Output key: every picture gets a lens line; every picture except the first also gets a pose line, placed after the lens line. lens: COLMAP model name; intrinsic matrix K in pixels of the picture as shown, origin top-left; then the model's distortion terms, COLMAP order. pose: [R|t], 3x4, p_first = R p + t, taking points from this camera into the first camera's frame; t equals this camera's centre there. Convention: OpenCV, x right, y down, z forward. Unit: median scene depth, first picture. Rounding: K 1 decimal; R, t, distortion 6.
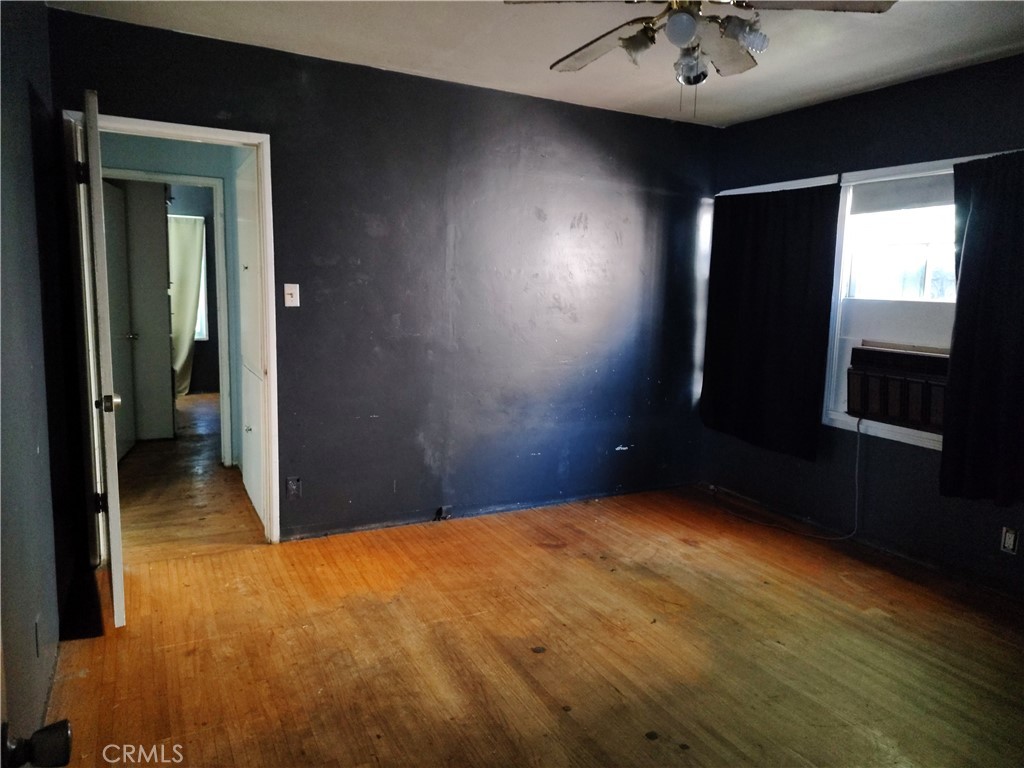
lens RADIAL K [[701.4, 0, 515.4], [0, 701.4, 387.4], [0, 0, 1]] dist [0.025249, -0.016525]
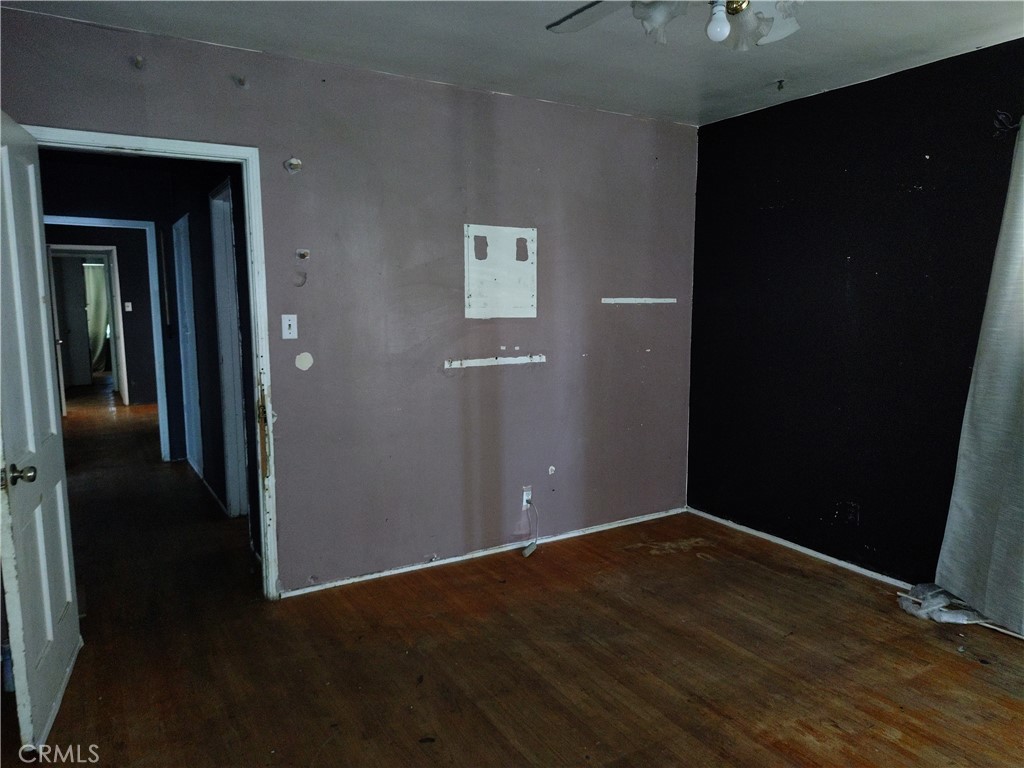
lens RADIAL K [[701.4, 0, 508.3], [0, 701.4, 380.9], [0, 0, 1]] dist [0.025249, -0.016525]
pose [[0.997230, -0.047323, 0.057390, 0.874961], [0.048407, 0.998672, -0.017652, 0.243593], [-0.056478, 0.020381, 0.998196, -1.592729]]
